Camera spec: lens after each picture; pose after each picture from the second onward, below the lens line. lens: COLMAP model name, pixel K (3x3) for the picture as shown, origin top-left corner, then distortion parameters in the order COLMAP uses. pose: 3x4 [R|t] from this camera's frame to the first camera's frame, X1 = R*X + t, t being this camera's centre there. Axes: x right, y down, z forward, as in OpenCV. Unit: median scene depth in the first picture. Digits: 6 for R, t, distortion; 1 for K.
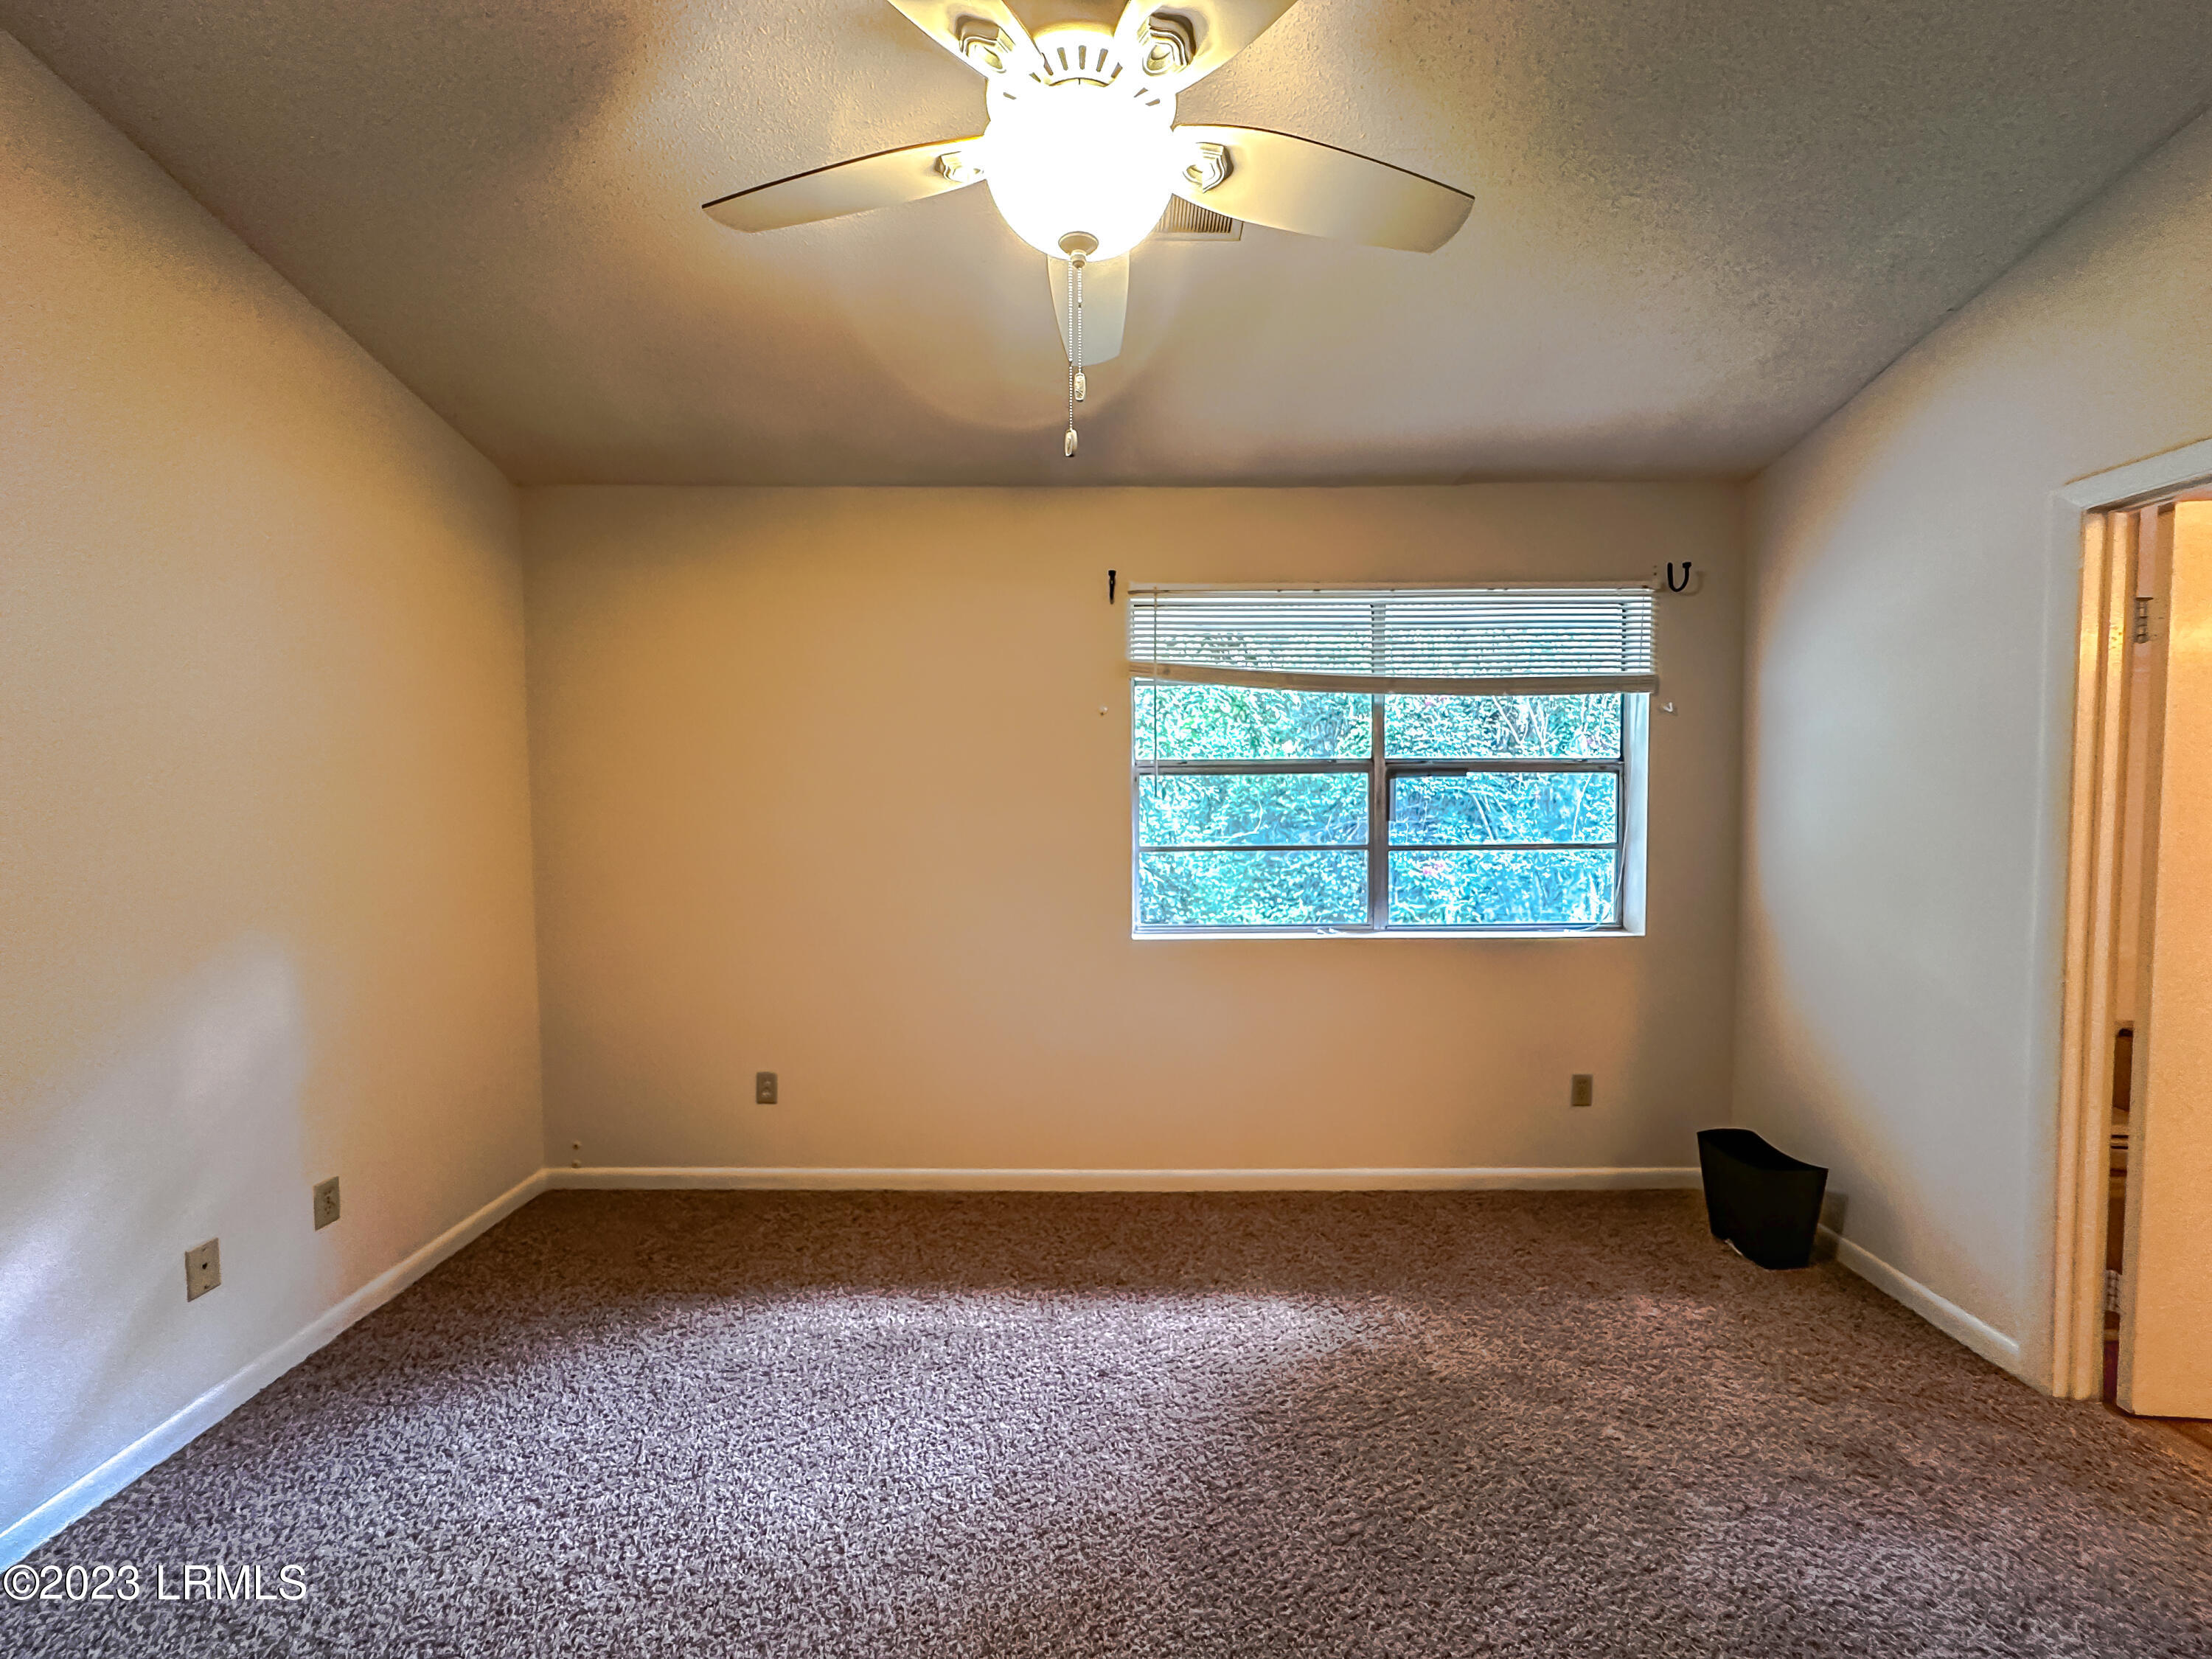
lens RADIAL K [[881.8, 0, 1106.0], [0, 881.8, 829.5], [0, 0, 1]] dist [-0.002128, 0.000601]
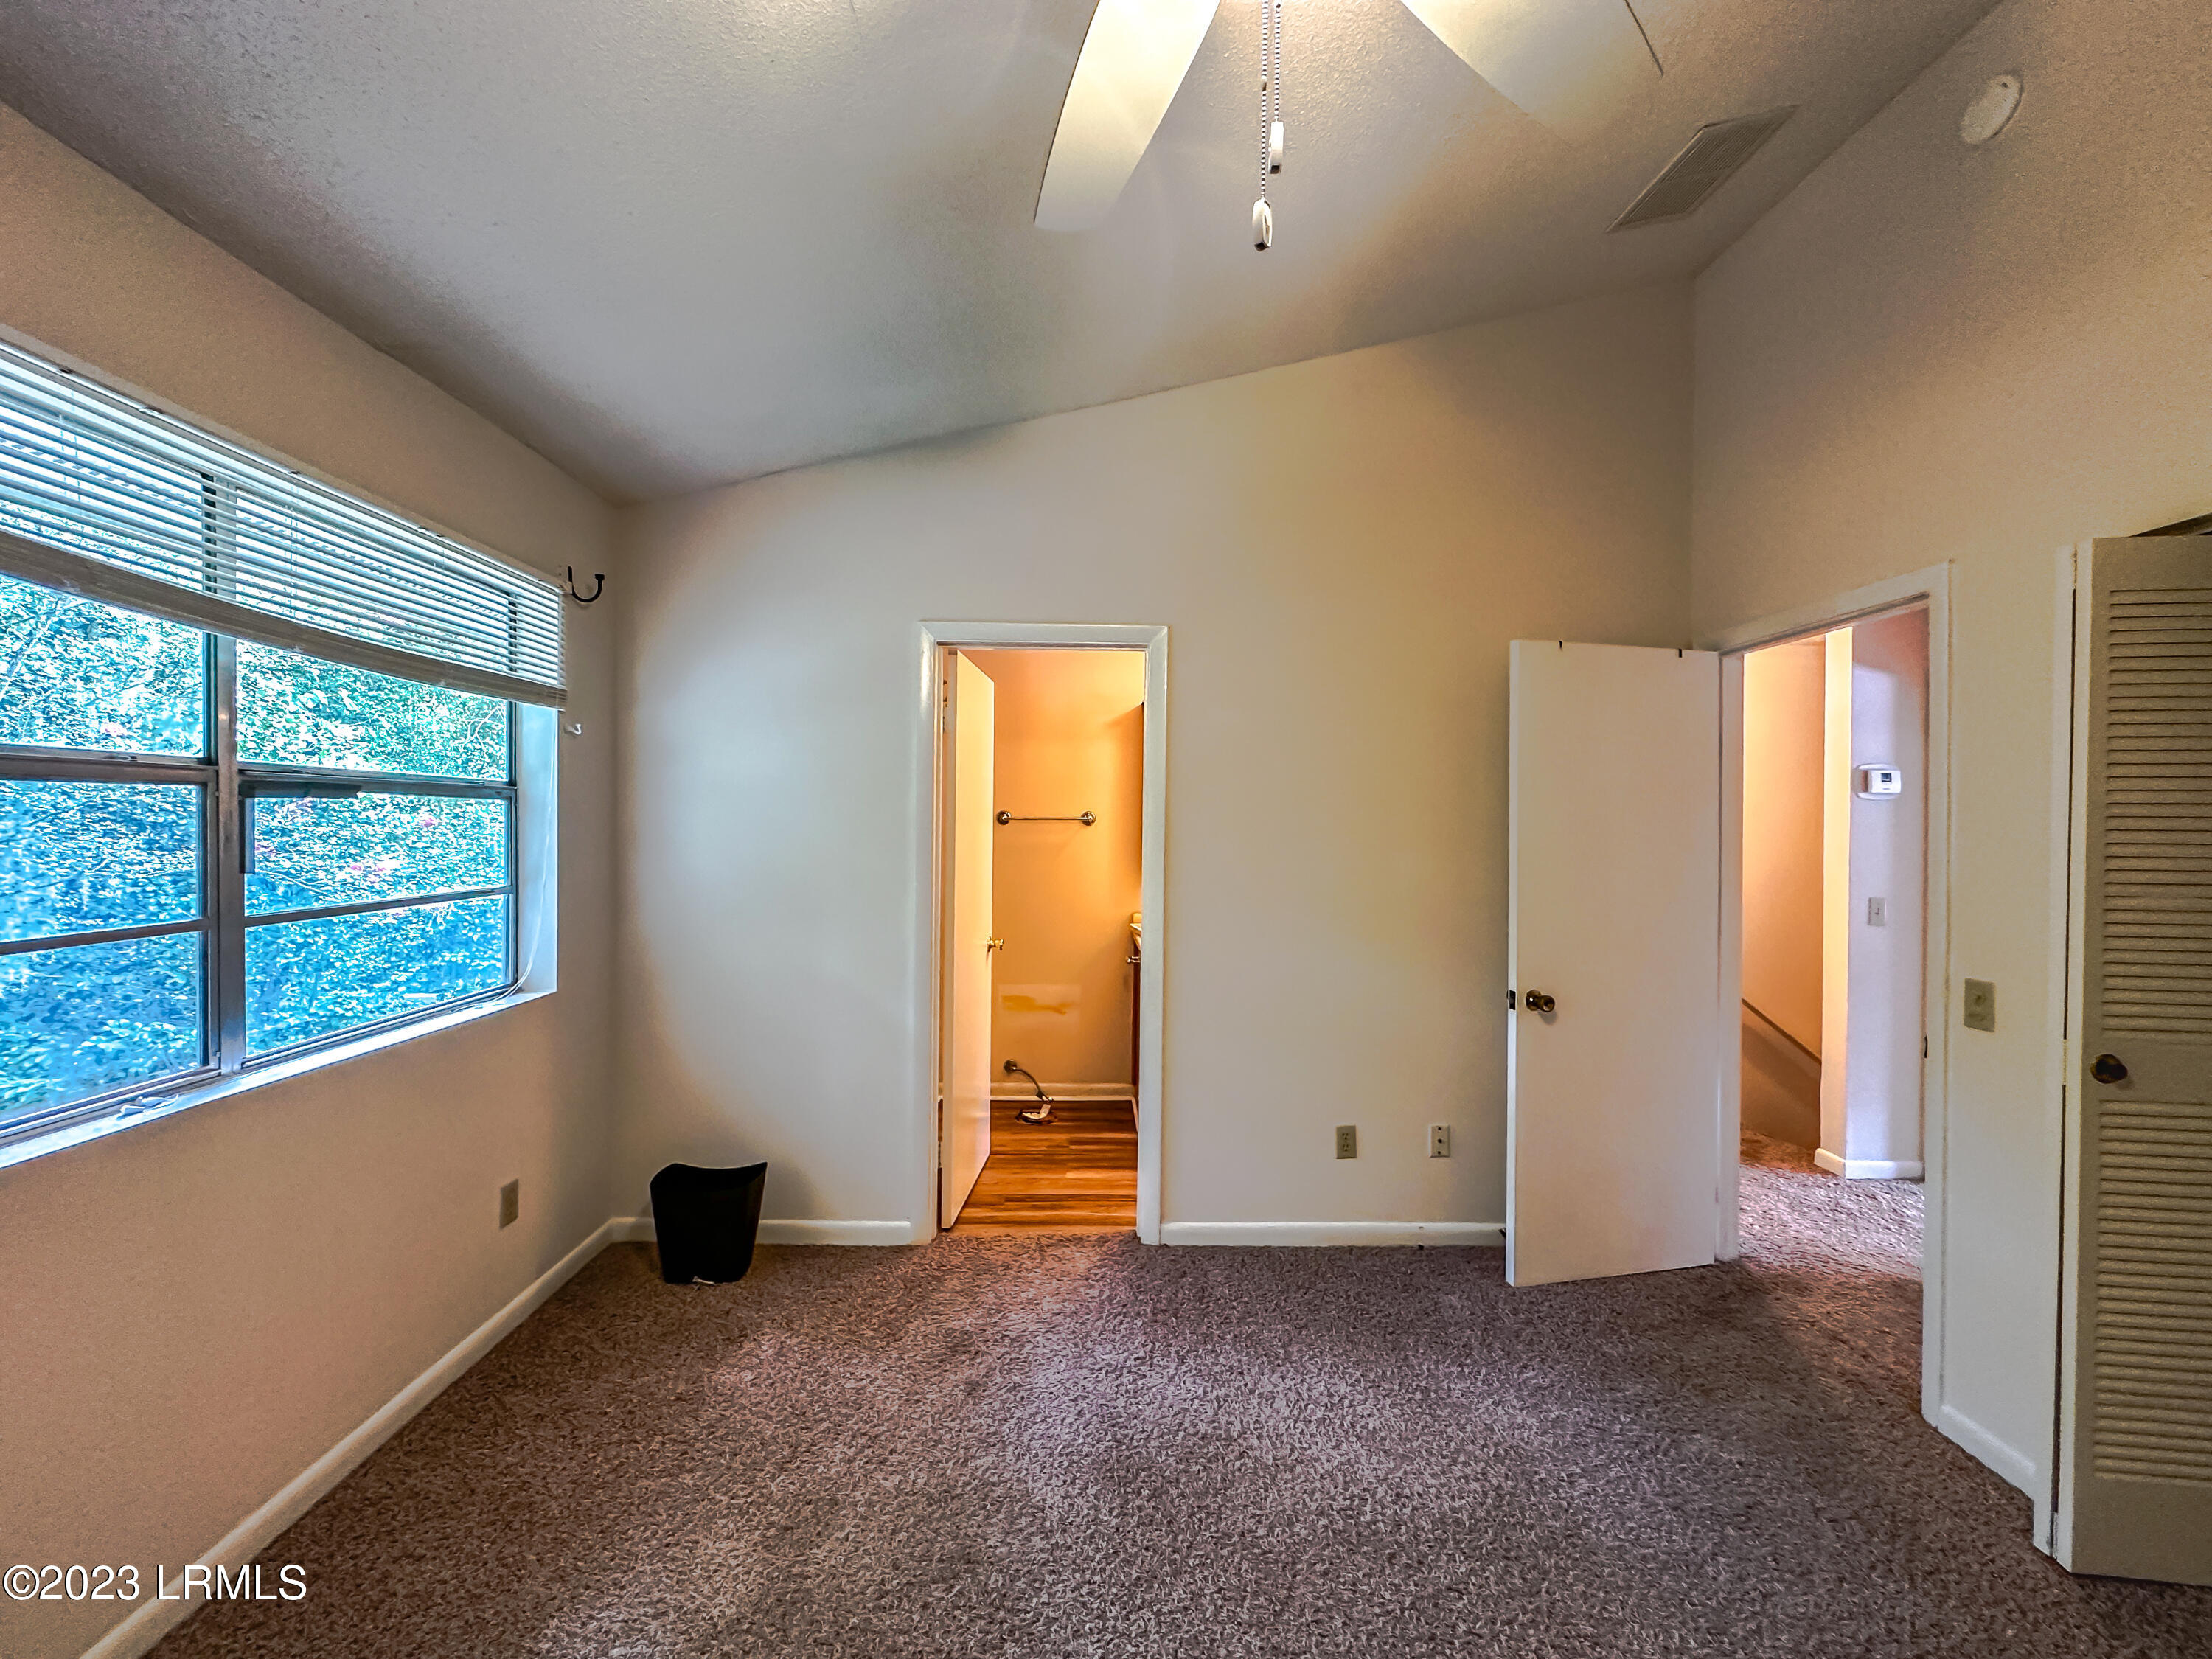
lens RADIAL K [[881.8, 0, 1106.0], [0, 881.8, 829.5], [0, 0, 1]] dist [-0.002128, 0.000601]
pose [[-0.037362, -0.005498, 0.999287, -0.263781], [0.019027, 0.999800, 0.006212, -0.032201], [-0.999121, 0.019246, -0.037250, 0.494022]]
